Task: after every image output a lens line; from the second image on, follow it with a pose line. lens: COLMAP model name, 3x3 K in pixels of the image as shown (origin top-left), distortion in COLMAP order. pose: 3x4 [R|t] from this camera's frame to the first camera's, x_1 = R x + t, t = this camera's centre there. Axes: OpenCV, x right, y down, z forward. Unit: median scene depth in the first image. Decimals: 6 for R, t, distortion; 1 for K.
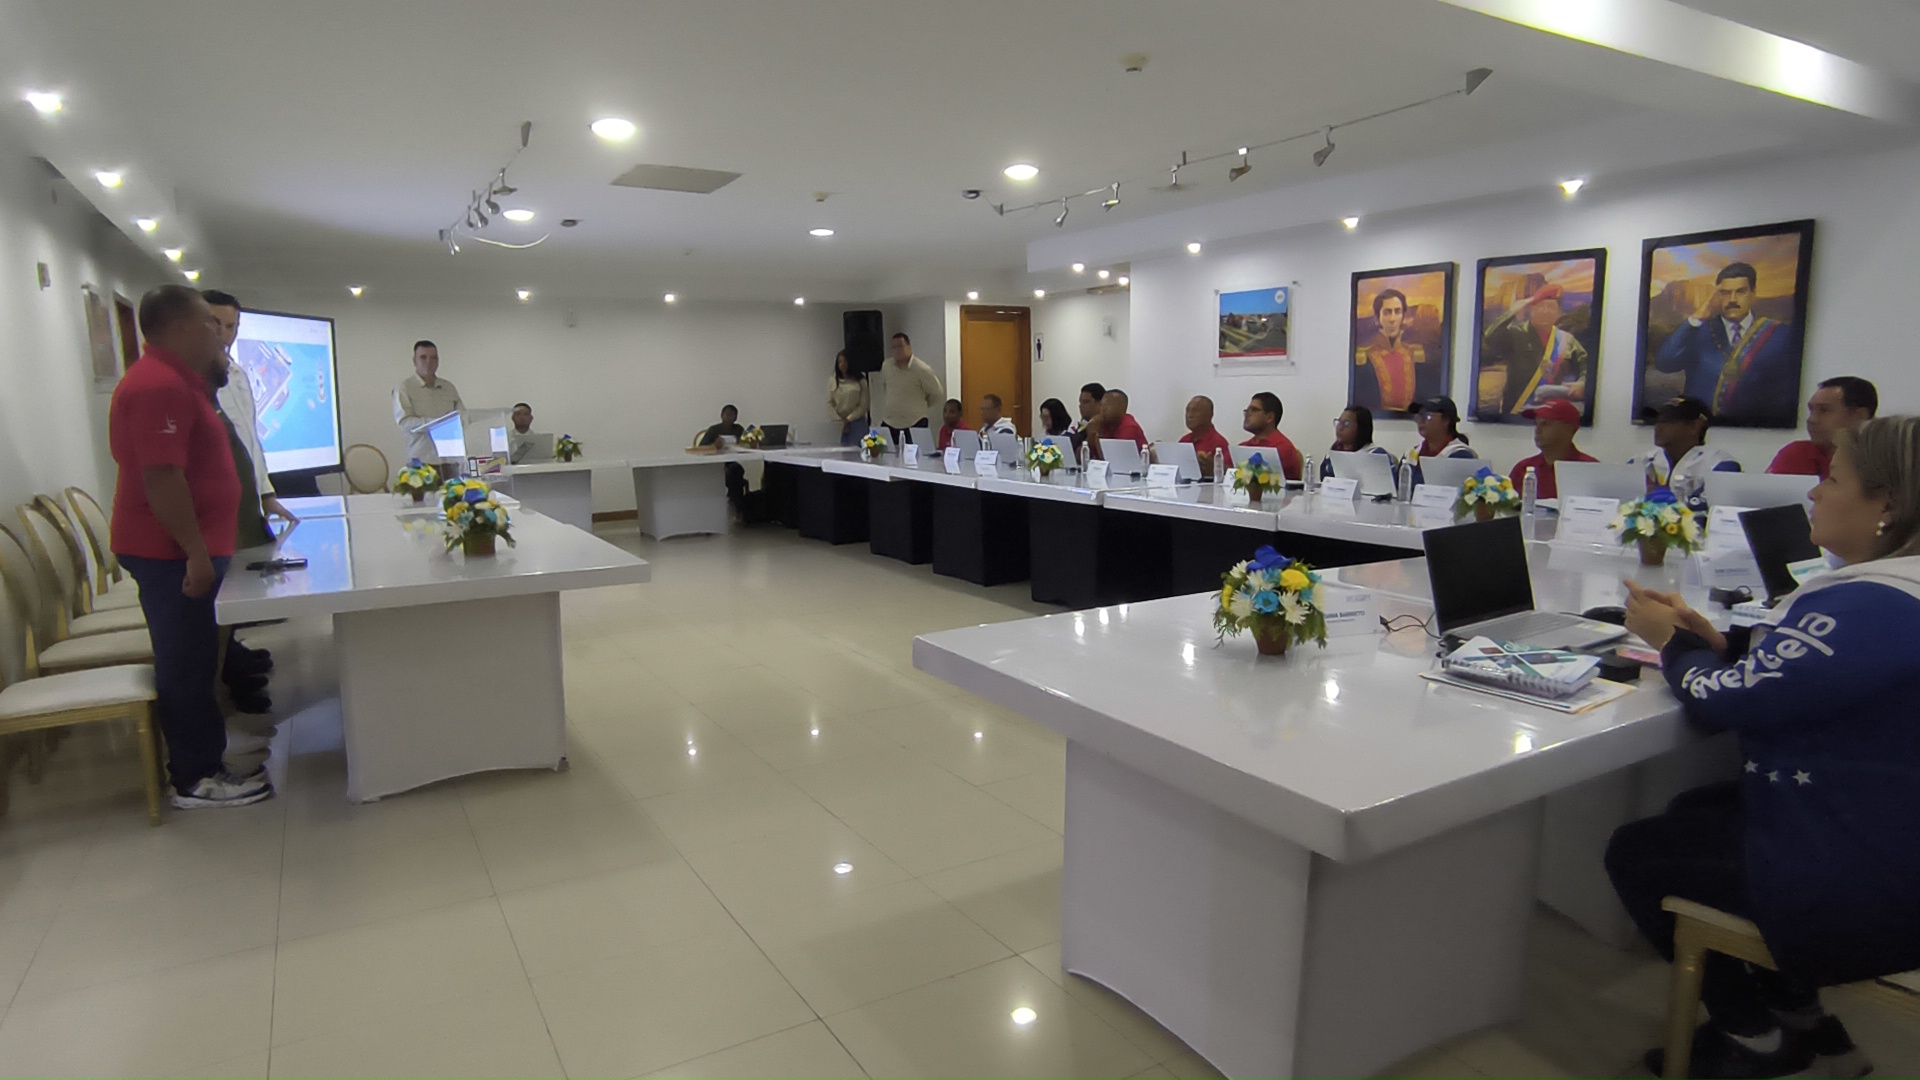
lens RADIAL K [[1032.9, 0, 964.9], [0, 1032.9, 535.3], [0, 0, 1]] dist [-0.029283, 0.008991]
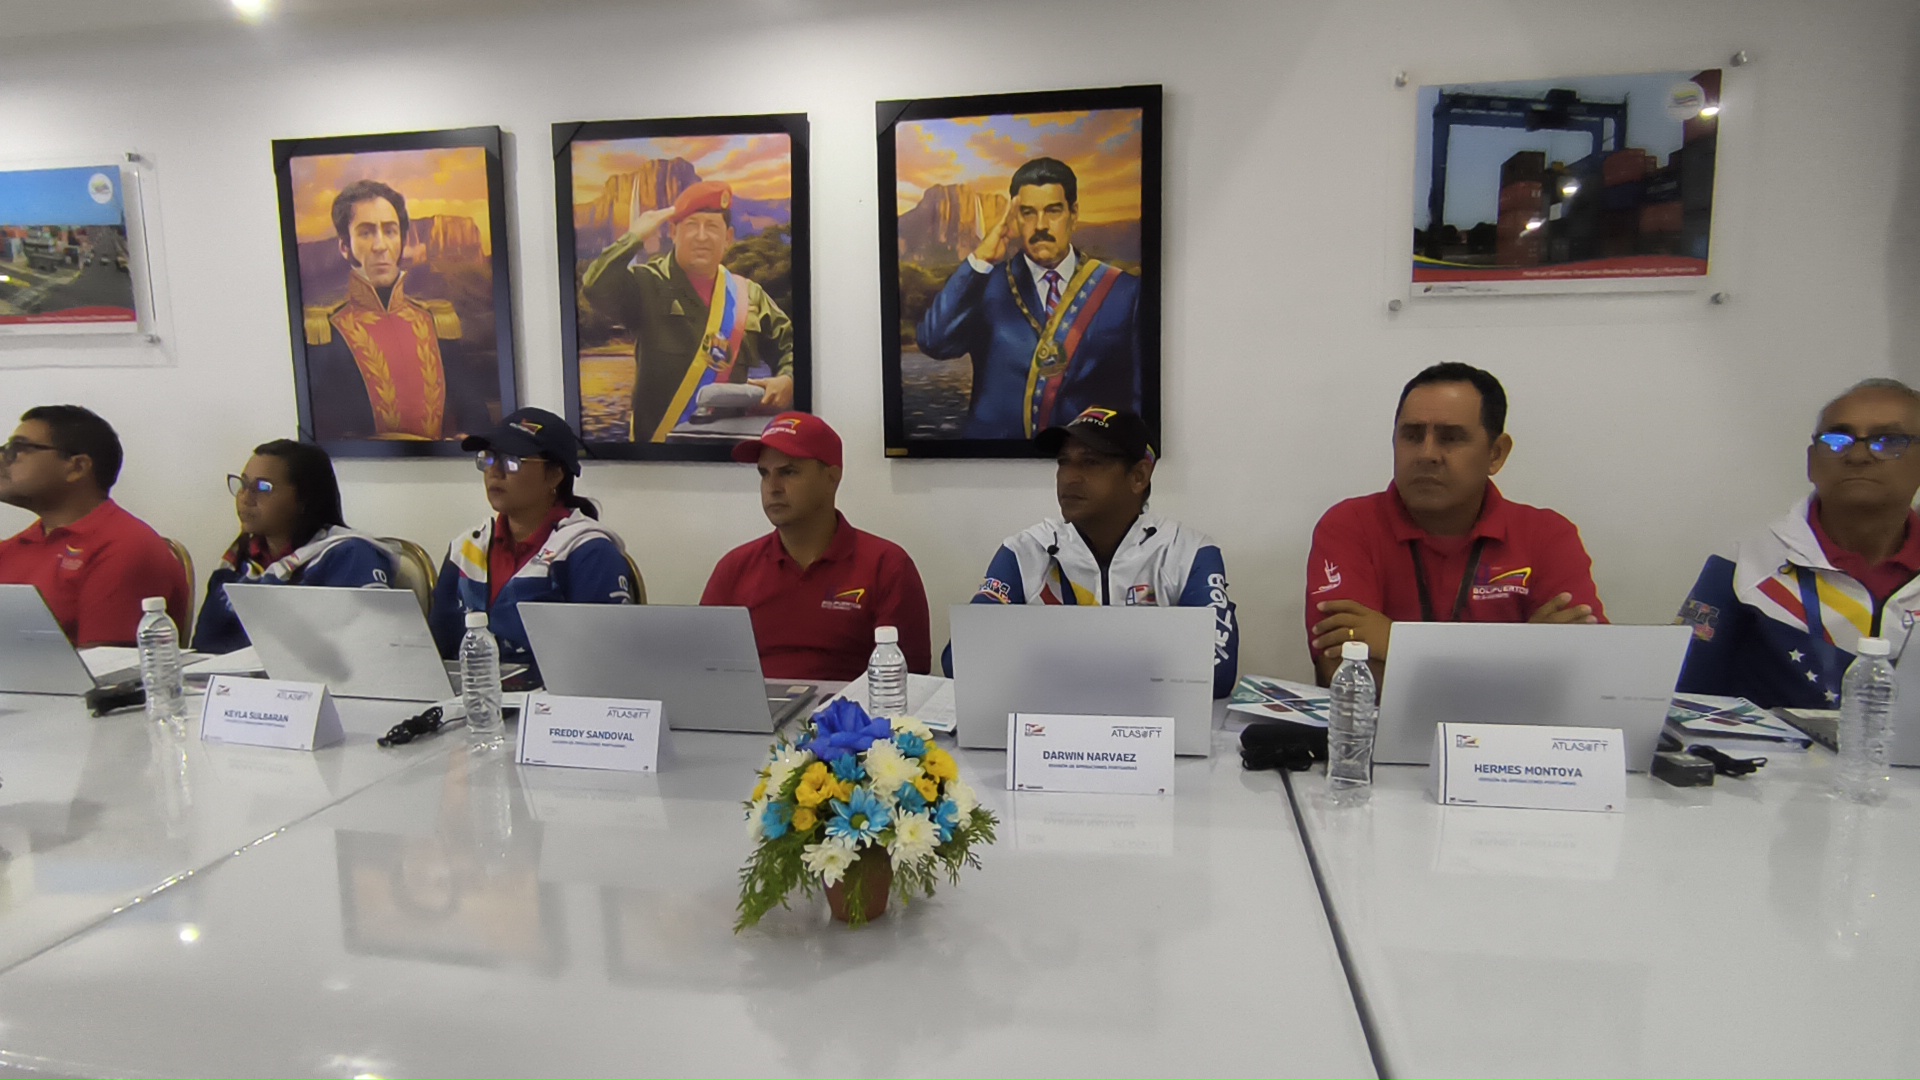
lens RADIAL K [[1032.9, 0, 963.5], [0, 1032.9, 550.6], [0, 0, 1]] dist [-0.029283, 0.008991]
pose [[0.623136, -0.100332, 0.775651, 0.242263], [0.109904, 0.993130, 0.040170, -0.072694], [-0.774353, 0.060216, 0.629882, 0.594793]]
